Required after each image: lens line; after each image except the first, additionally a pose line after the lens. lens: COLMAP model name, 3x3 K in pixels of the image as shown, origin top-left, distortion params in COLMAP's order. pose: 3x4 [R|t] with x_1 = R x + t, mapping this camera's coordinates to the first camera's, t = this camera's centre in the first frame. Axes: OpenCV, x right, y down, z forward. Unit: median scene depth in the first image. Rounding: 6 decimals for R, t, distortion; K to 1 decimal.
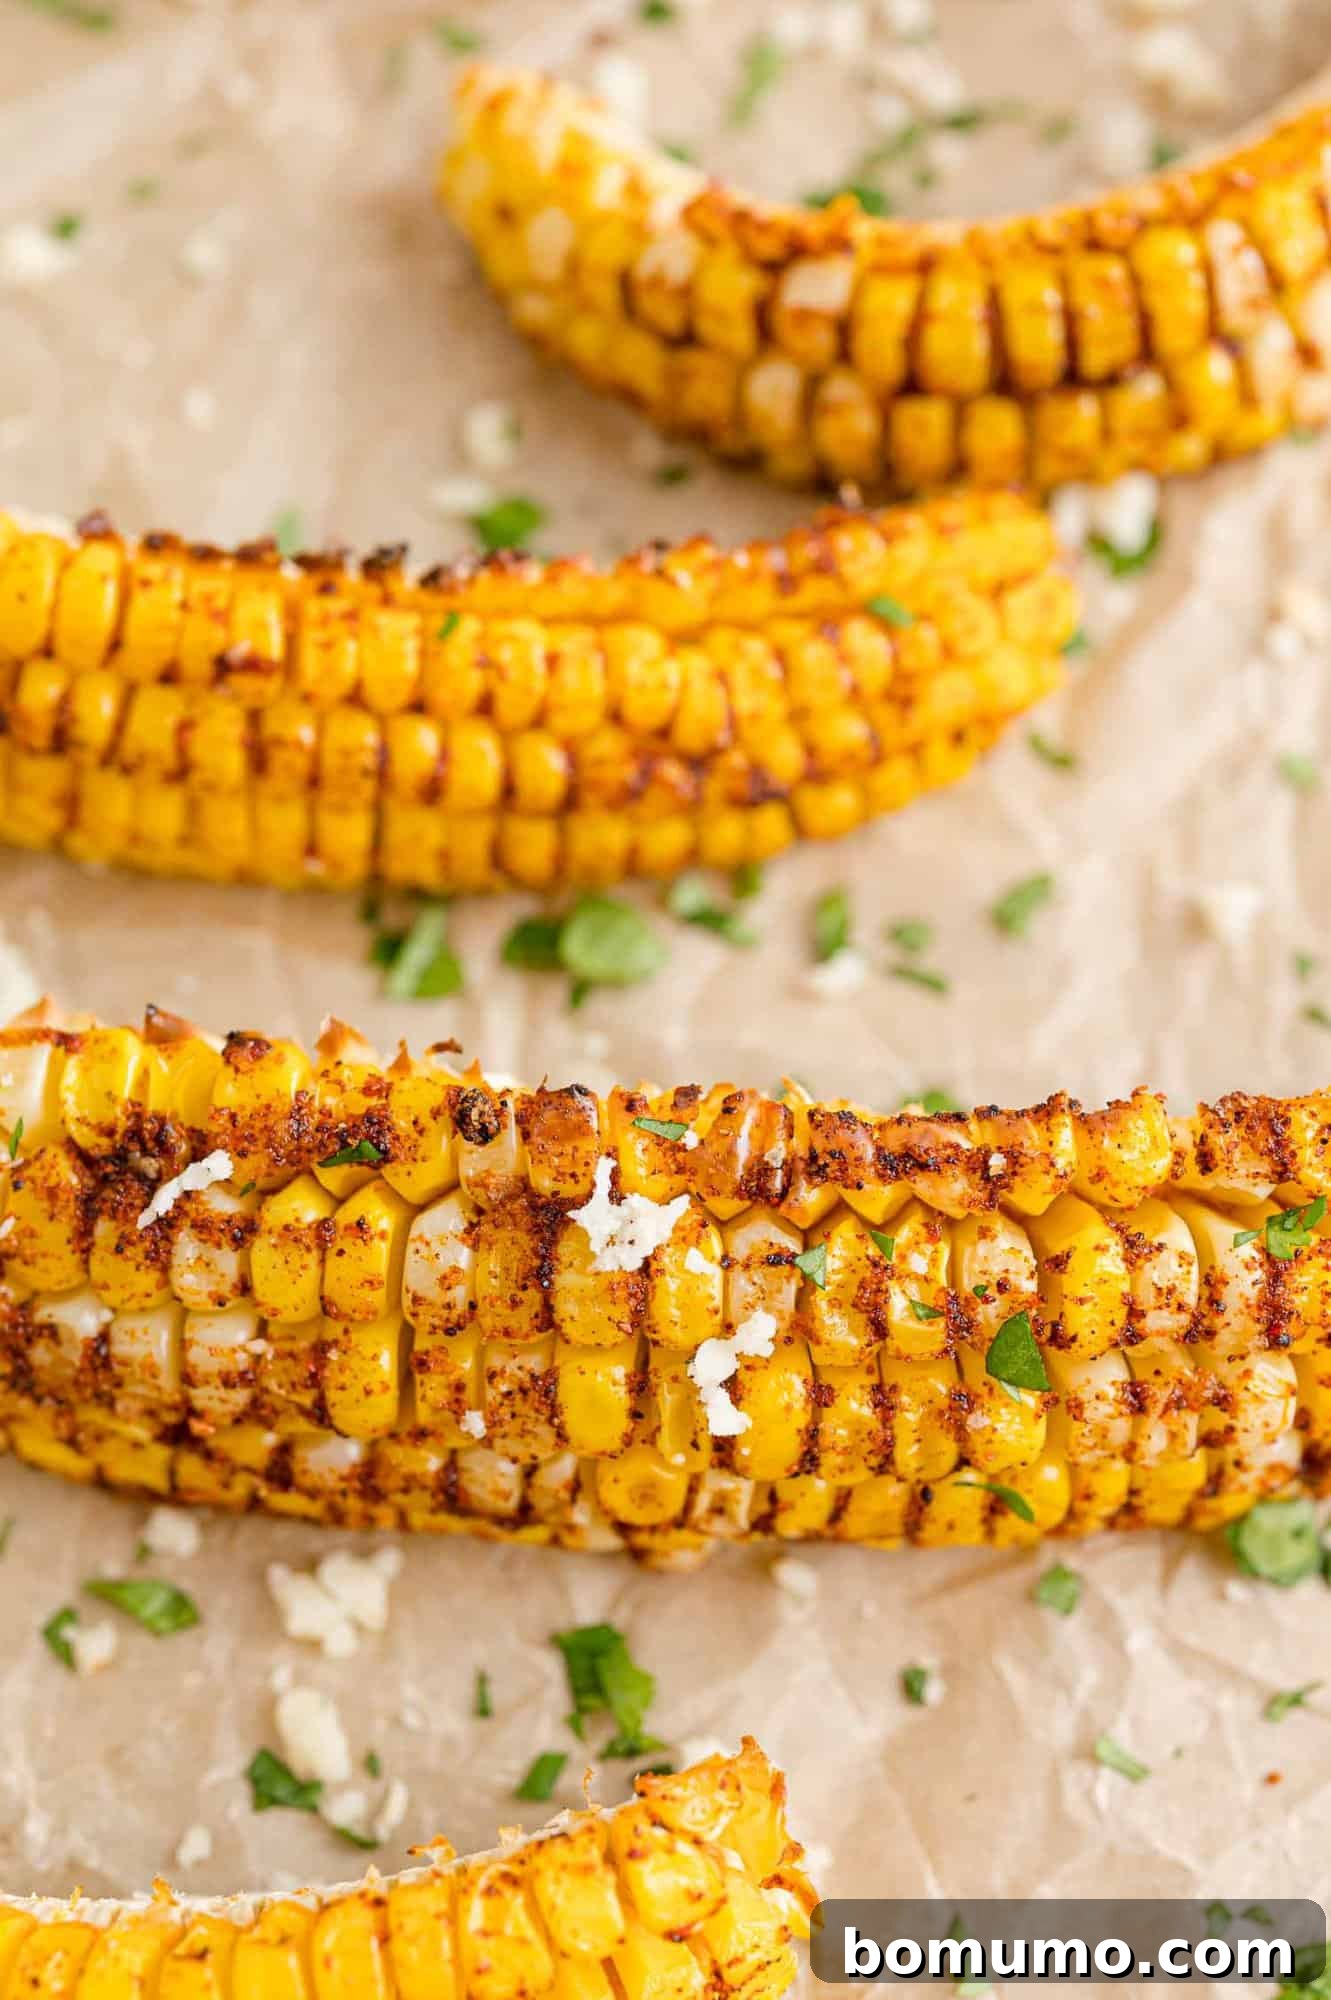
lens RADIAL K [[3218.4, 0, 665.5], [0, 3218.4, 1000.0], [0, 0, 1]] dist [-0.070653, 0.020091]
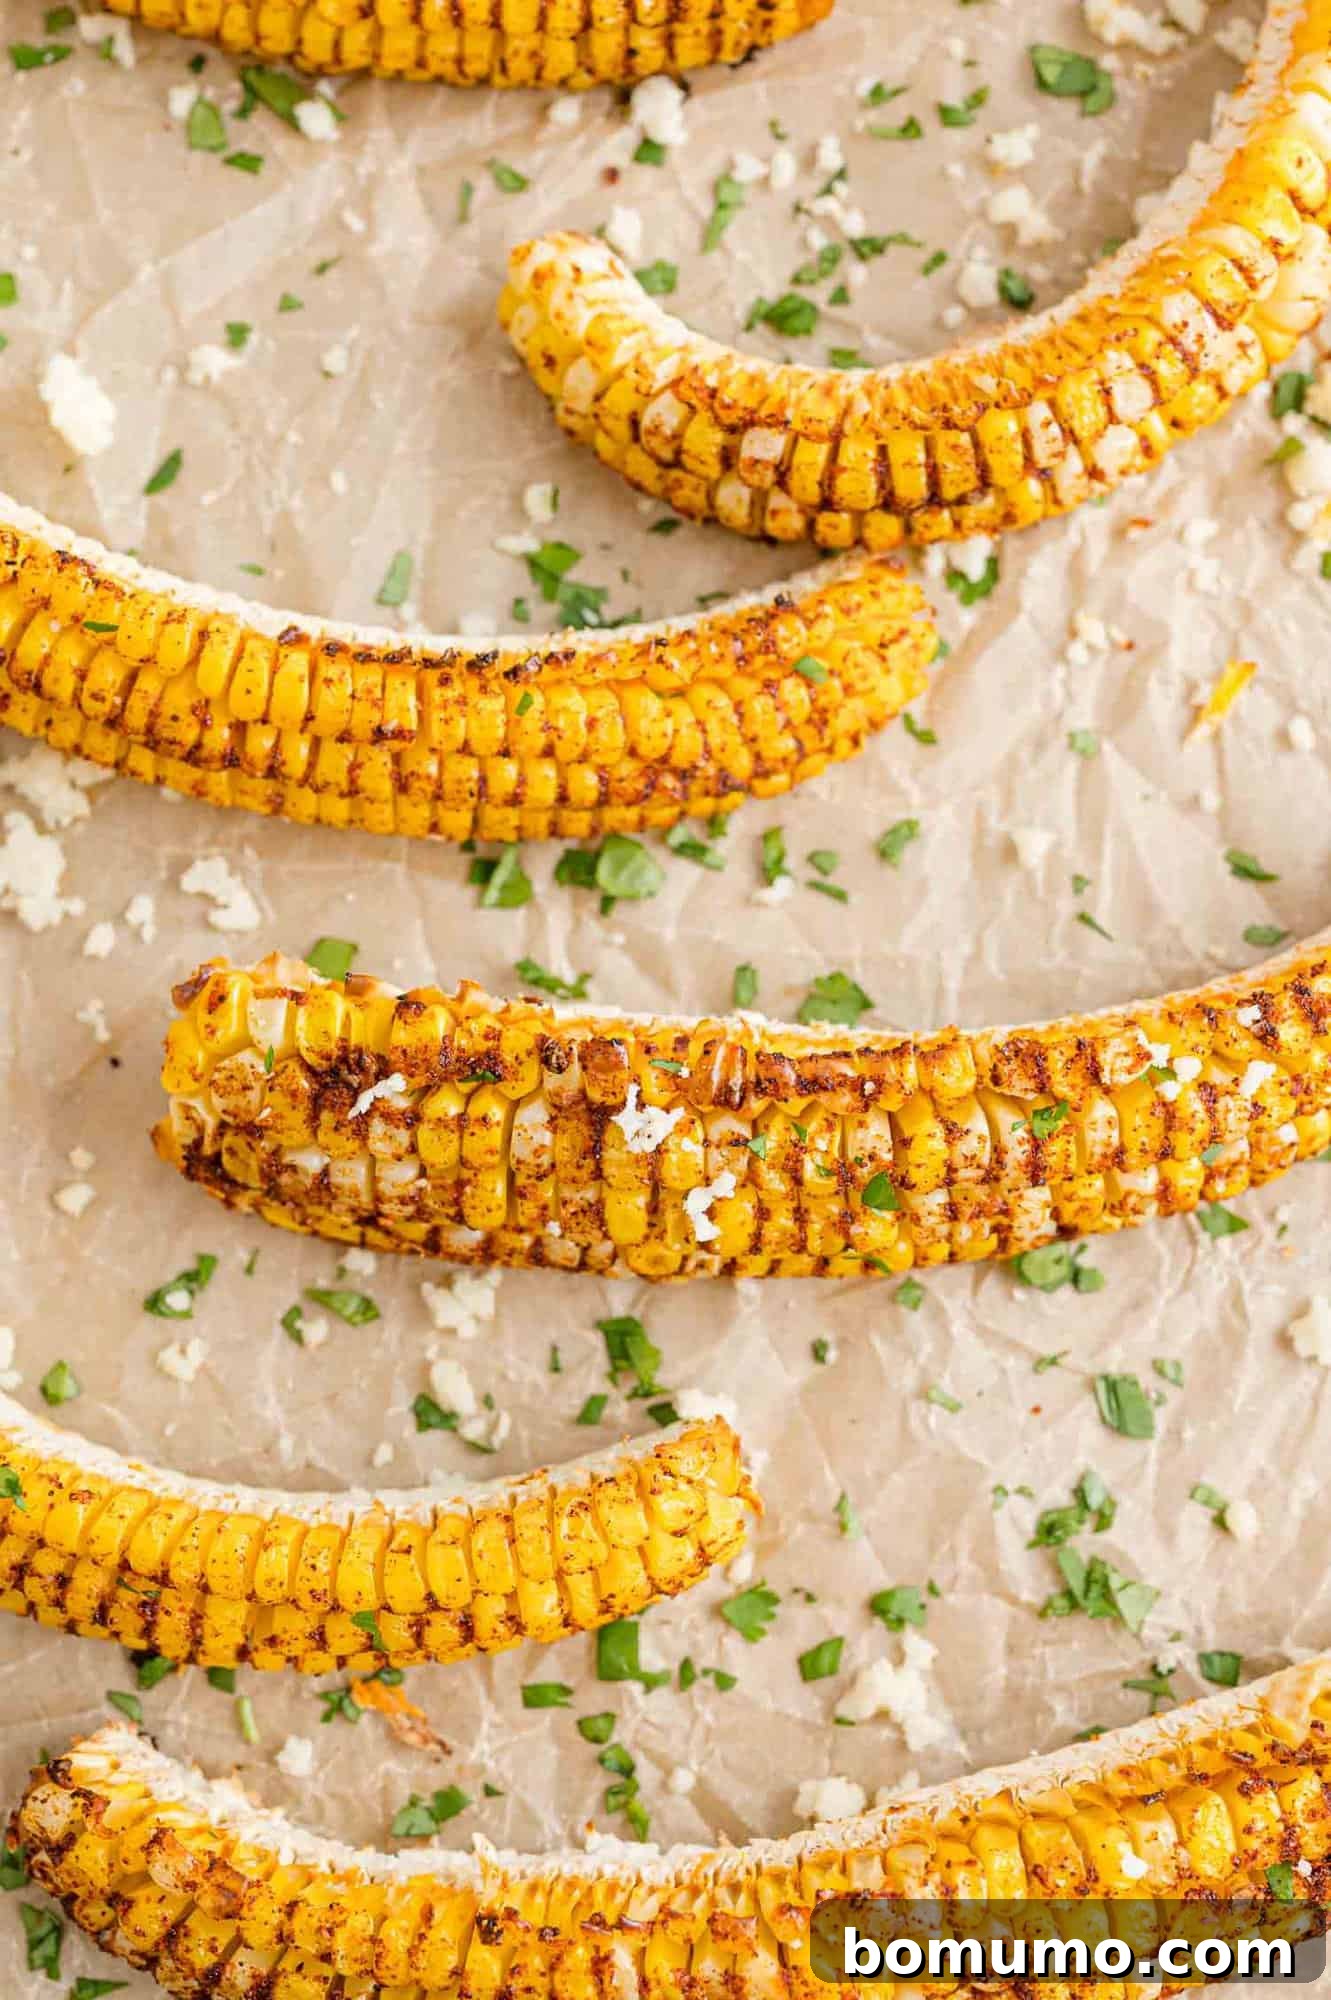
lens RADIAL K [[3091.7, 0, 665.5], [0, 3091.7, 1000.0], [0, 0, 1]] dist [-0.103933, -0.017506]
pose [[0.999890, -0.007113, 0.013046, -0.020395], [0.003815, 0.971434, 0.237280, -0.335778], [-0.014362, -0.237204, 0.971354, -0.485324]]
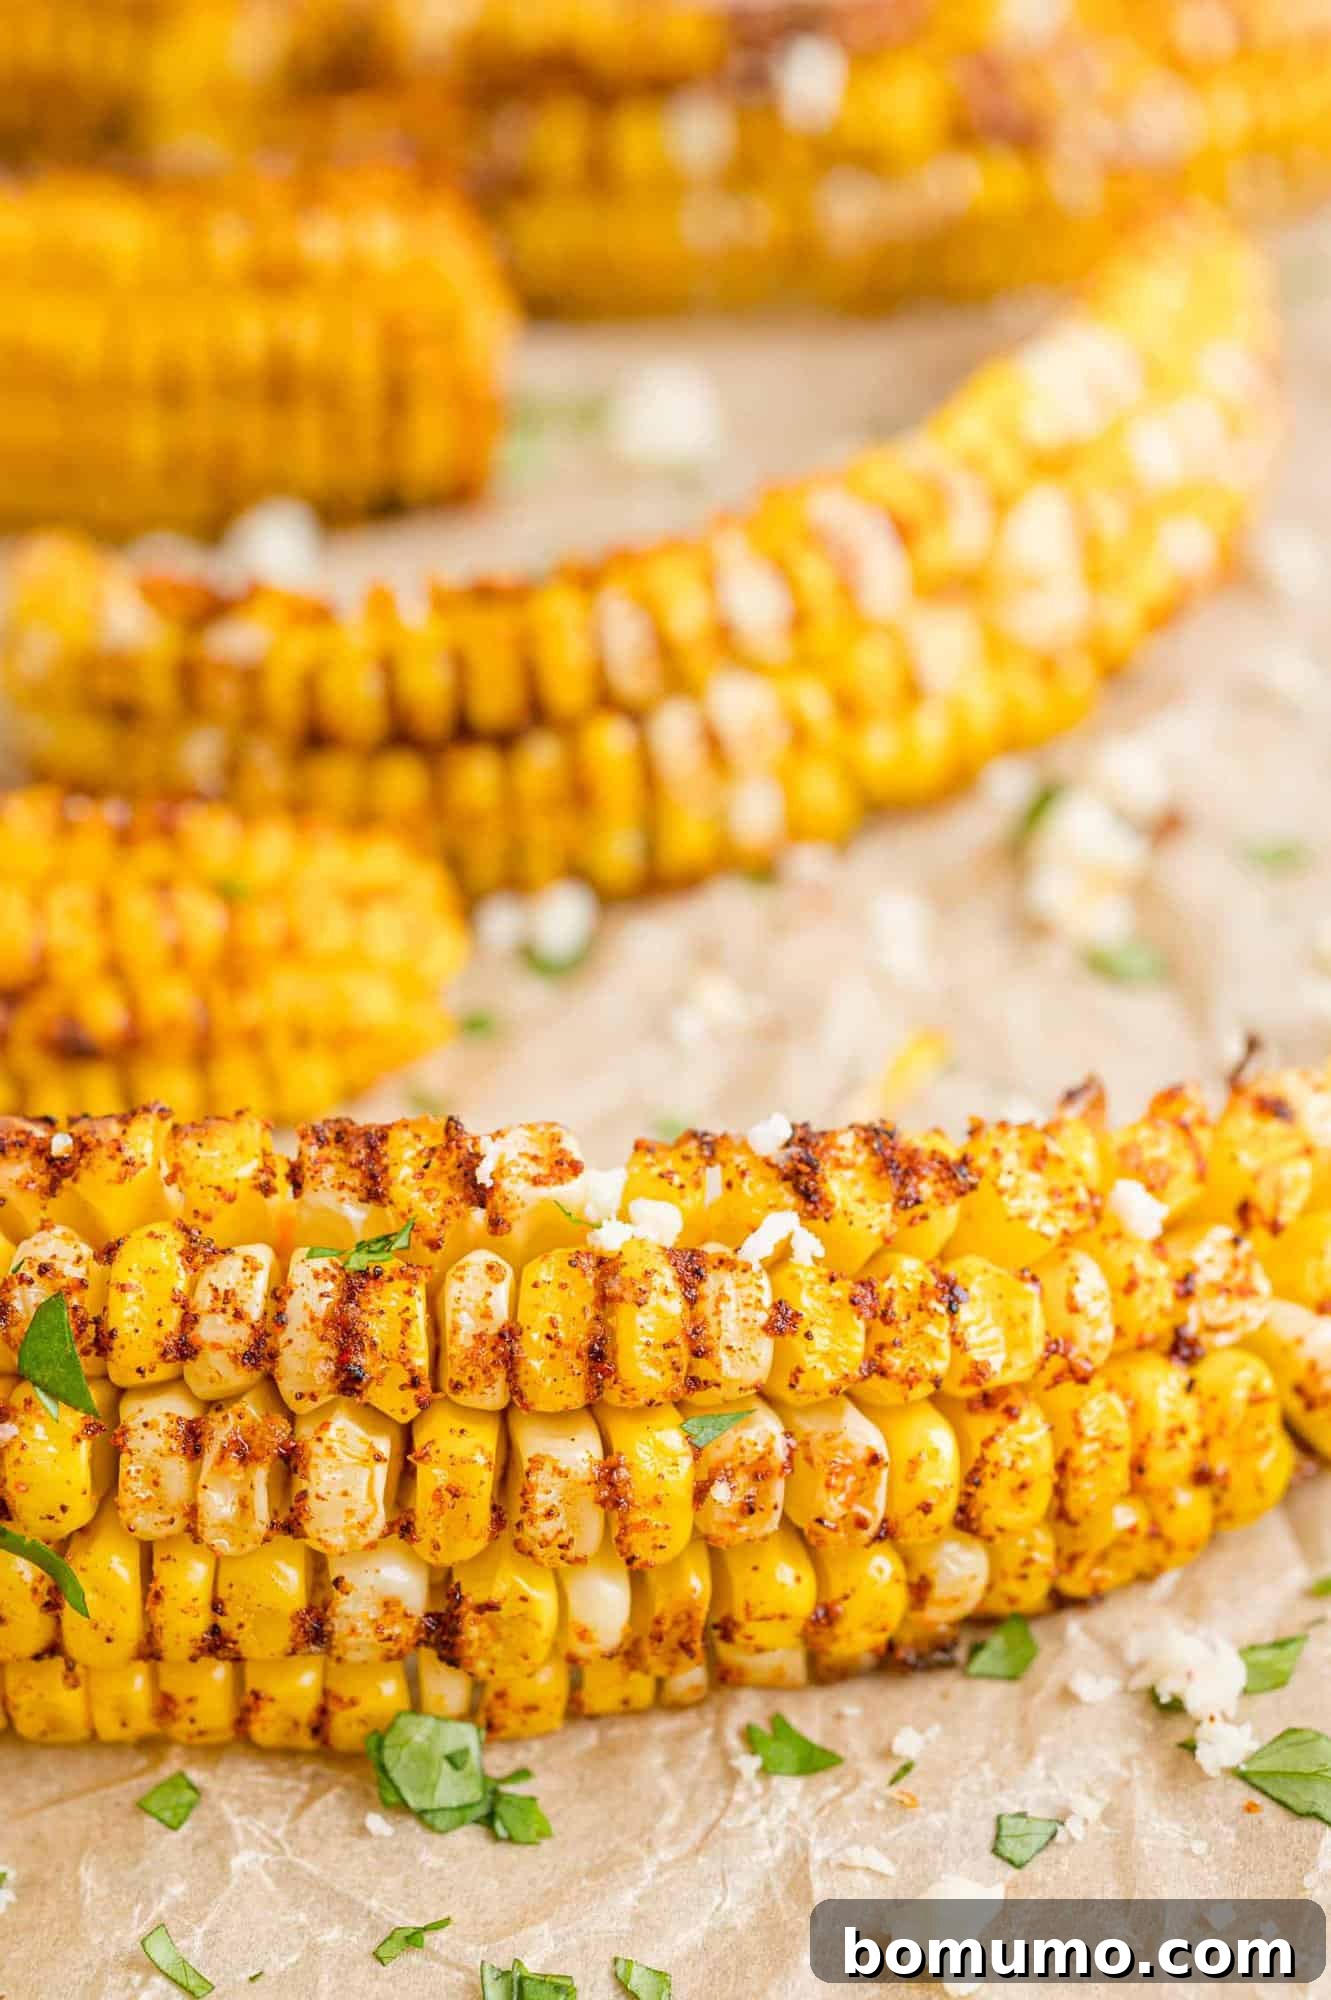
lens RADIAL K [[3267.2, 0, 665.5], [0, 3267.2, 1000.0], [0, 0, 1]] dist [-0.013301, 0.032622]
pose [[0.990068, 0.053029, -0.130203, 0.358344], [-0.109689, 0.870675, -0.479472, 0.404929], [0.087939, 0.488992, 0.867844, 0.157448]]
